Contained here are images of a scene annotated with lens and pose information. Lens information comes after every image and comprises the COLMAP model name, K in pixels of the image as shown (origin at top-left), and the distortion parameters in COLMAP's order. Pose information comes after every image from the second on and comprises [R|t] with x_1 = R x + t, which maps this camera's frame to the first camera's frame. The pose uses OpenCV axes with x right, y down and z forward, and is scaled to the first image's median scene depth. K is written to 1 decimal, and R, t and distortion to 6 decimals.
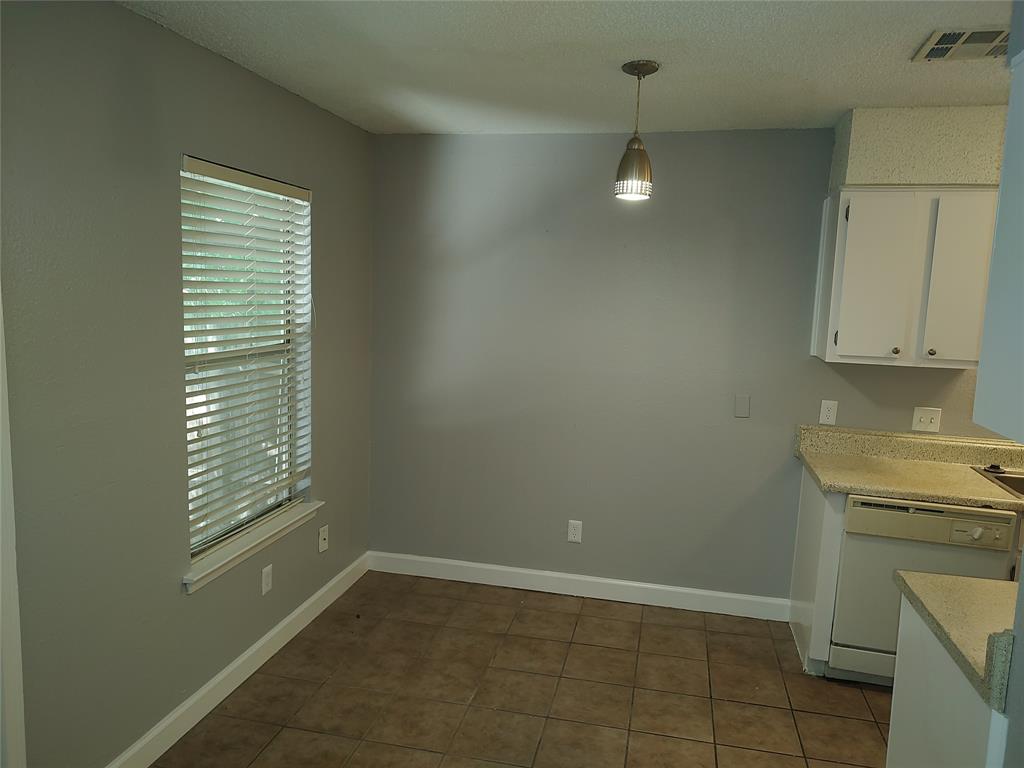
lens RADIAL K [[729.9, 0, 513.3], [0, 729.9, 381.8], [0, 0, 1]] dist [0.029302, -0.003273]
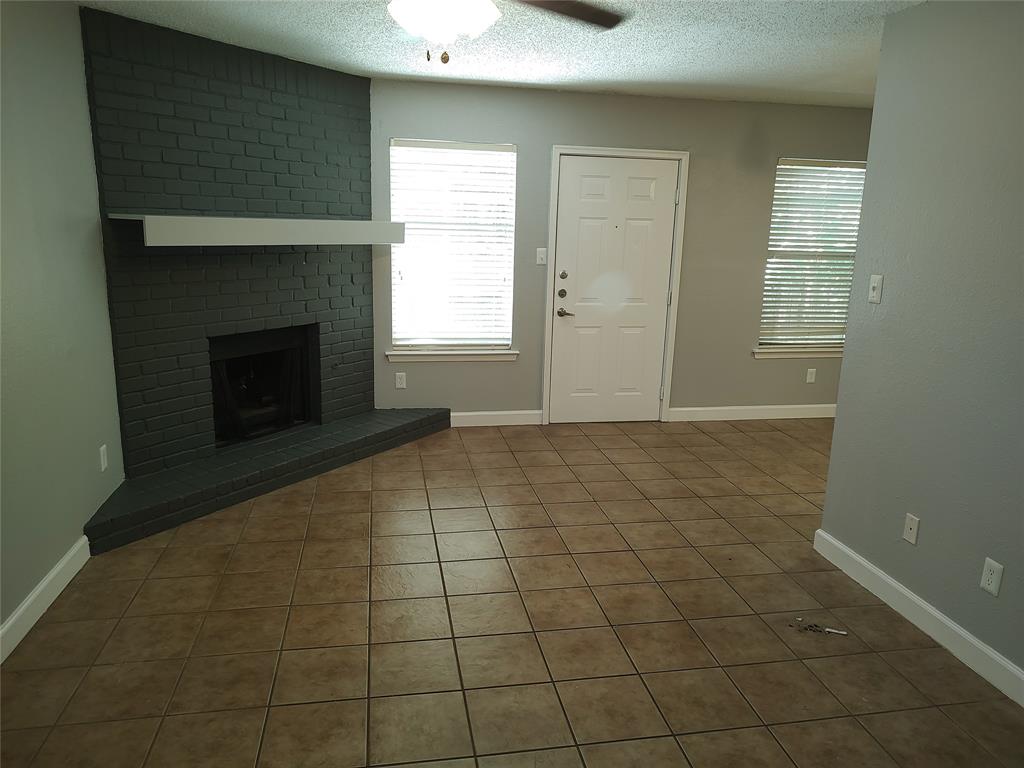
lens RADIAL K [[729.9, 0, 513.4], [0, 729.9, 383.5], [0, 0, 1]] dist [0.029302, -0.003273]
pose [[0.394556, 0.189015, -0.899221, 1.284939], [-0.126138, 0.980491, 0.150751, 0.120047], [0.910173, 0.053947, 0.410701, -0.576227]]
